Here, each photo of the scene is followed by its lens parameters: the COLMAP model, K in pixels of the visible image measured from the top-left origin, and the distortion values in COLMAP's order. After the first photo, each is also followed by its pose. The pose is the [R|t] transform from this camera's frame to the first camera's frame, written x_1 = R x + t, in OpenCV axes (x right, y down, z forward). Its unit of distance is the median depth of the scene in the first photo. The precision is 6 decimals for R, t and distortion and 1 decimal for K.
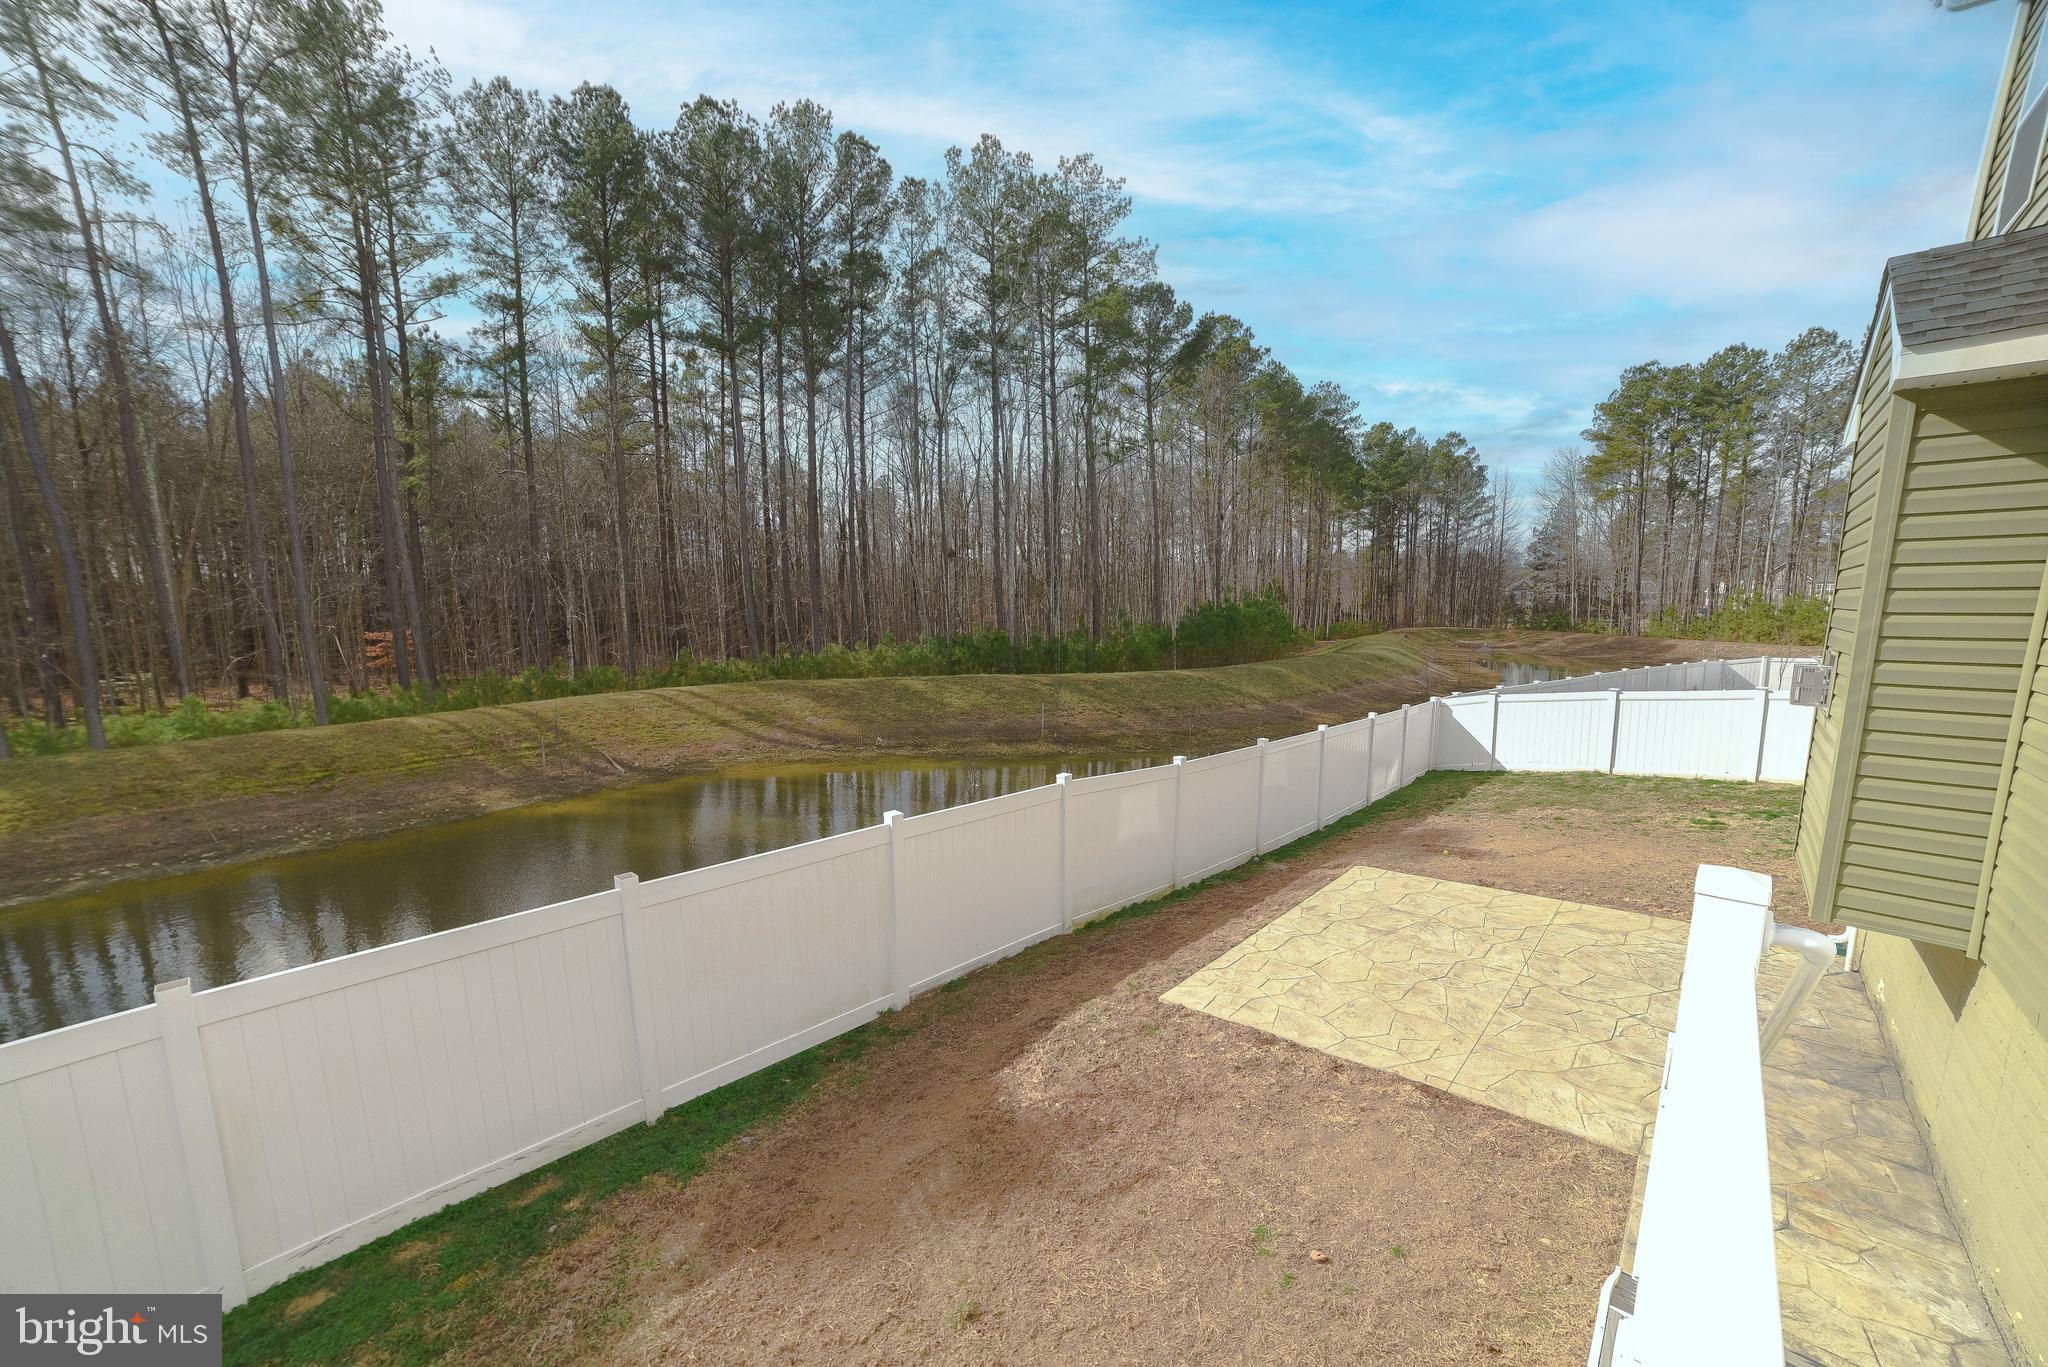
lens RADIAL K [[818.6, 0, 1024.1], [0, 818.6, 725.4], [0, 0, 1]] dist [-0.107049, 0.040905]
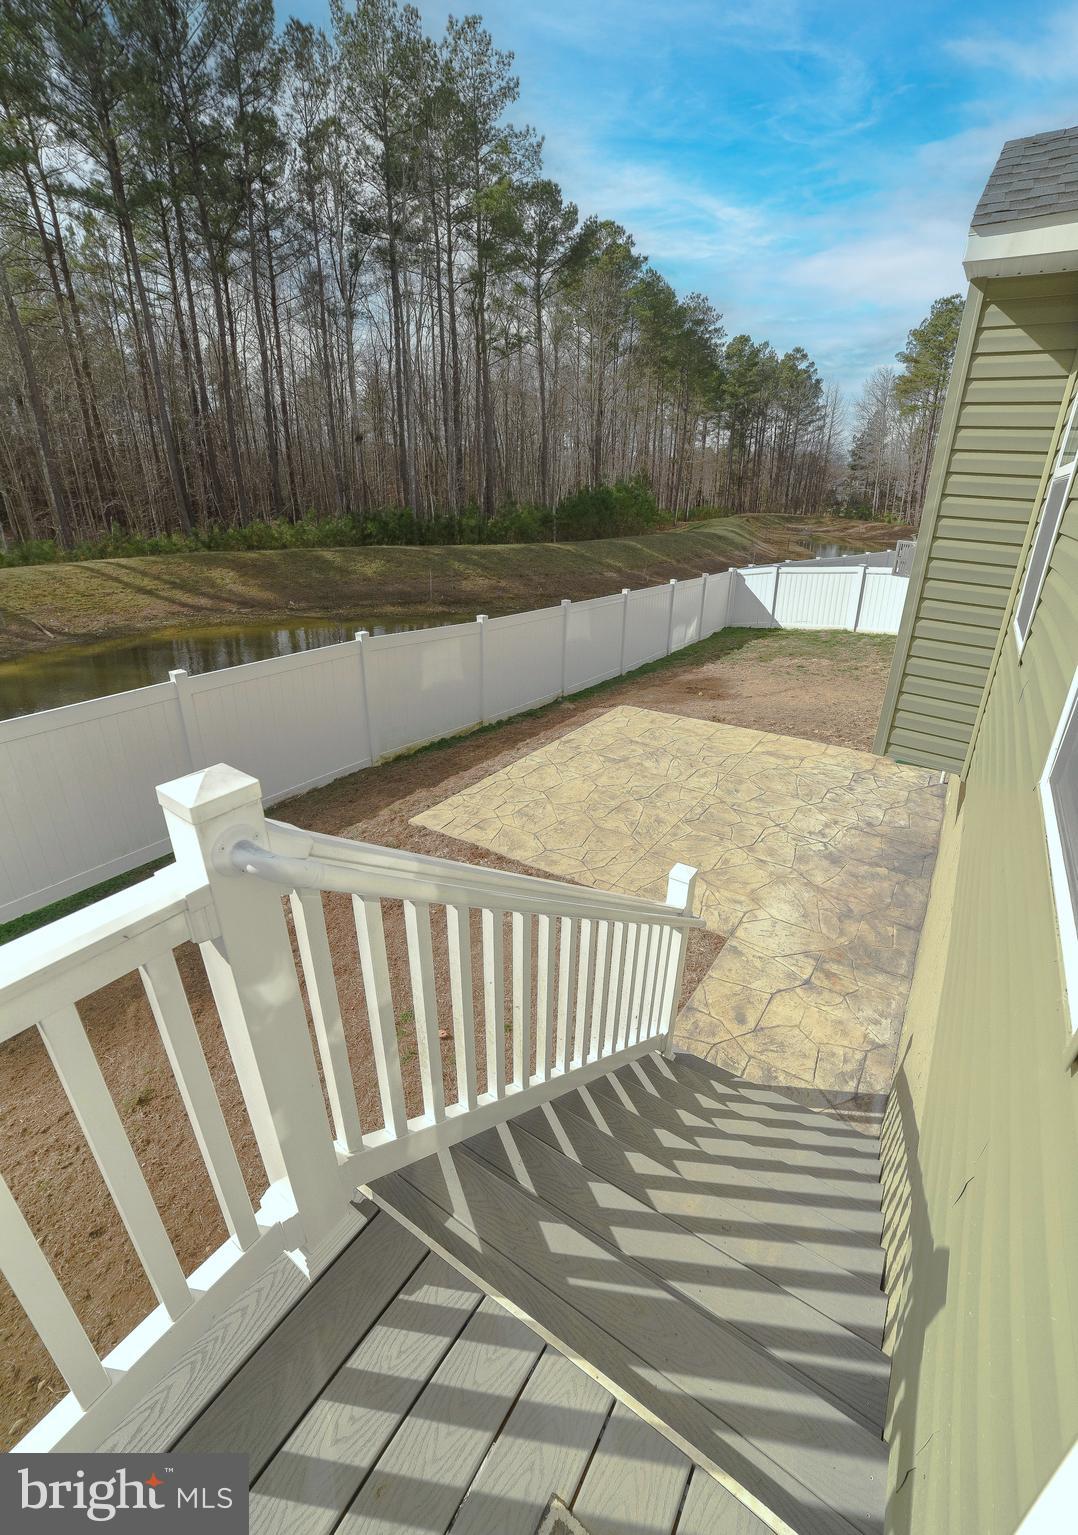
lens RADIAL K [[638.8, 0, 565.9], [0, 638.8, 753.0], [0, 0, 1]] dist [-0.098273, 0.034344]
pose [[0.986736, -0.036318, 0.158218, 0.042144], [-0.004322, 0.968428, 0.249255, 0.000100], [-0.162275, -0.246633, 0.955426, 0.012856]]
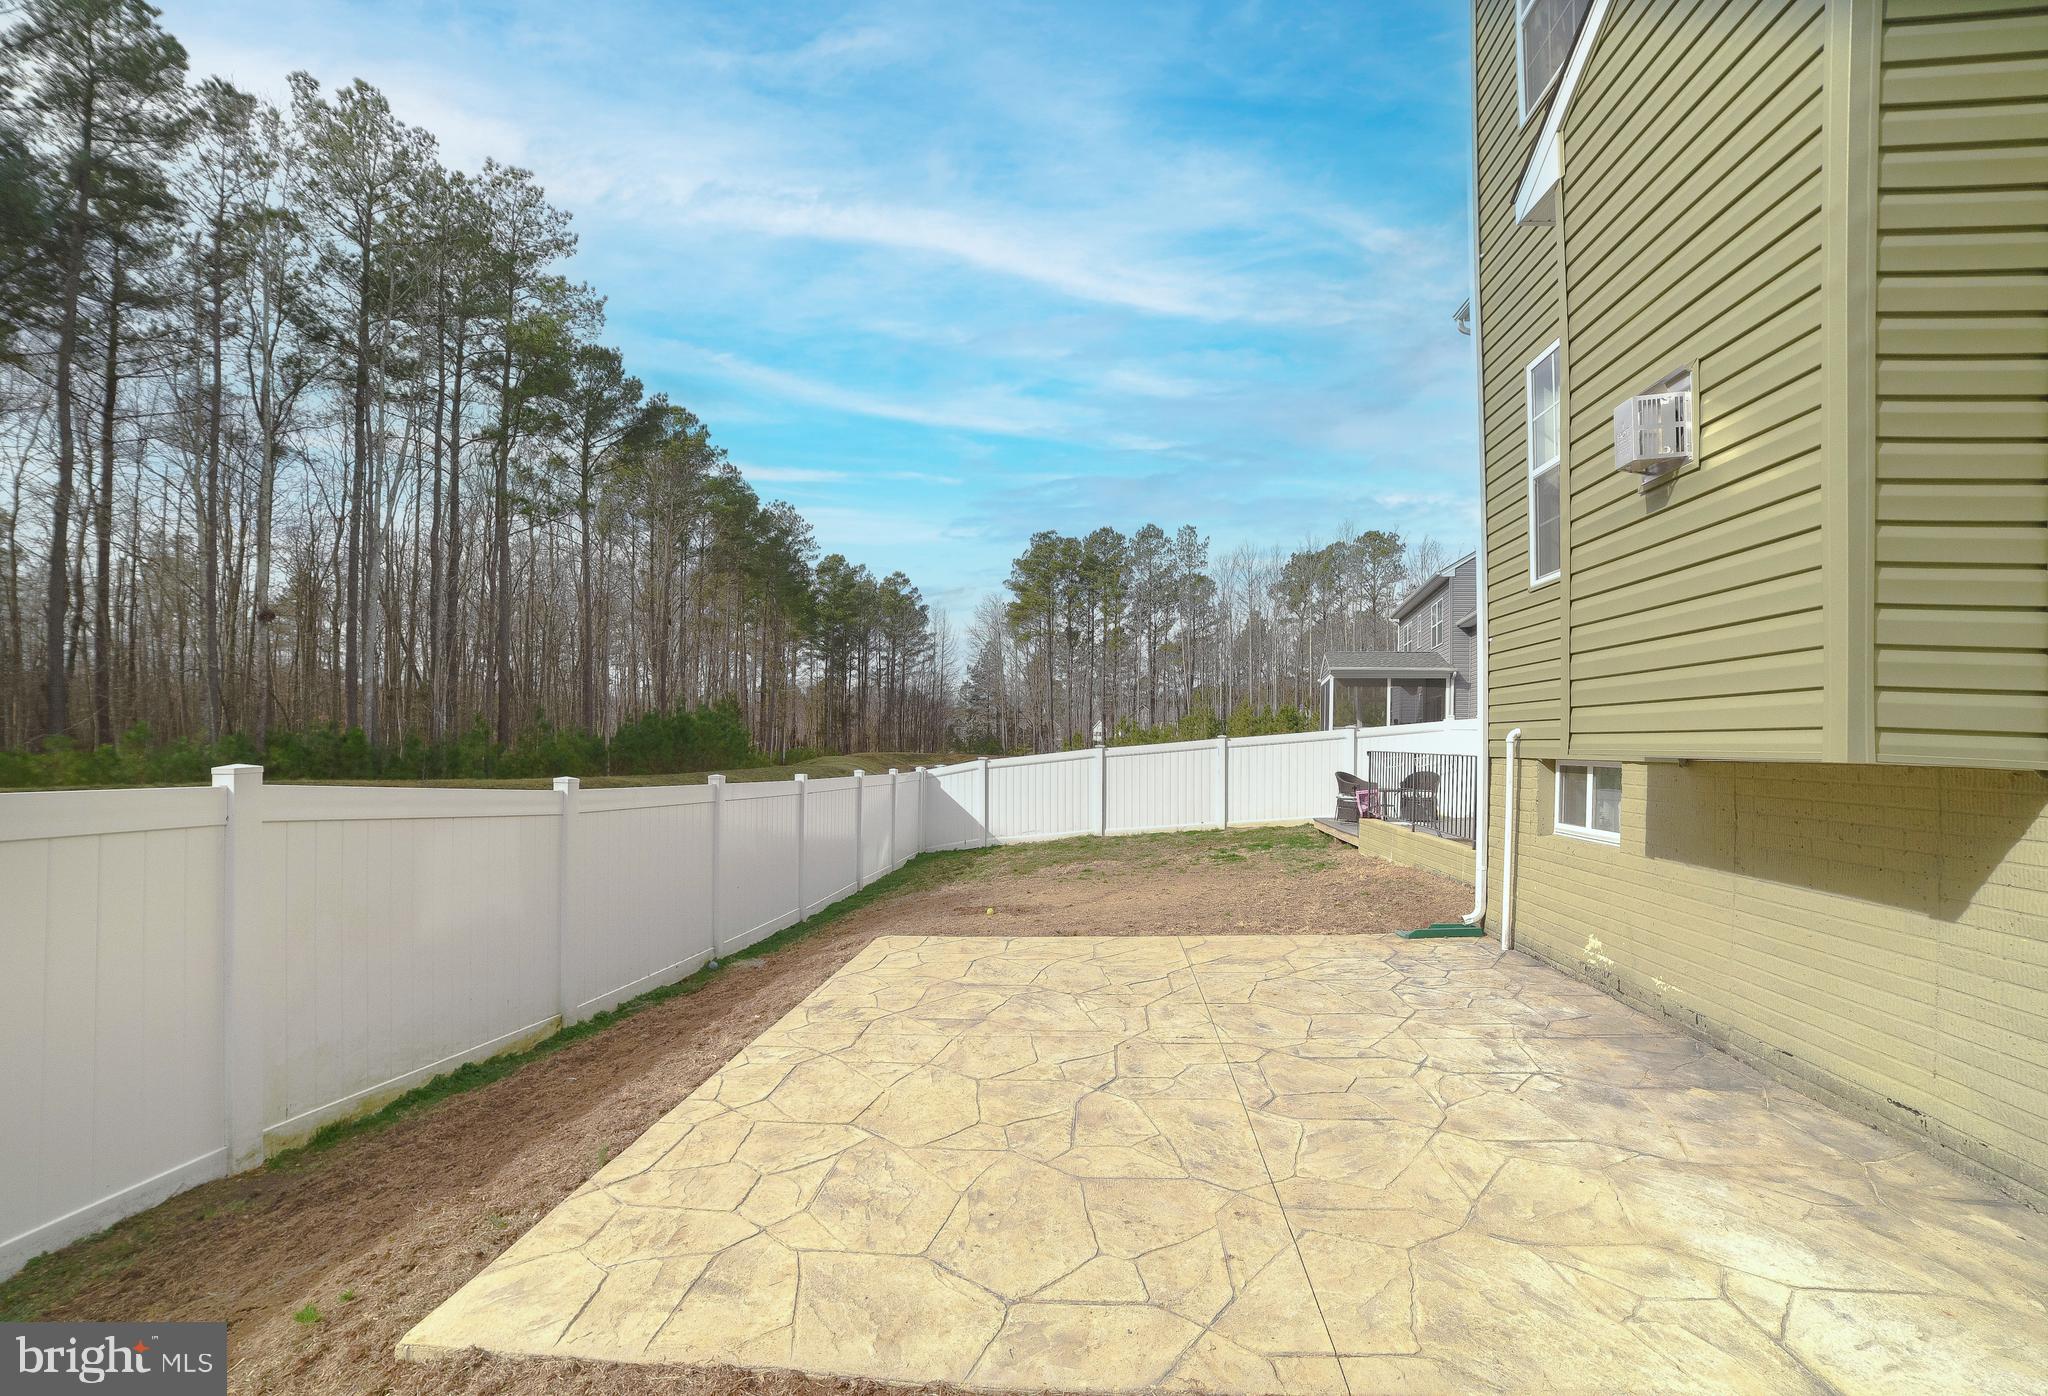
lens RADIAL K [[828.1, 0, 1034.1], [0, 828.1, 729.5], [0, 0, 1]] dist [-0.102119, 0.034657]
pose [[0.792265, 0.027321, 0.609565, 0.029071], [0.075910, 0.986823, -0.142892, 0.028780], [-0.605436, 0.159480, 0.779752, 0.100547]]
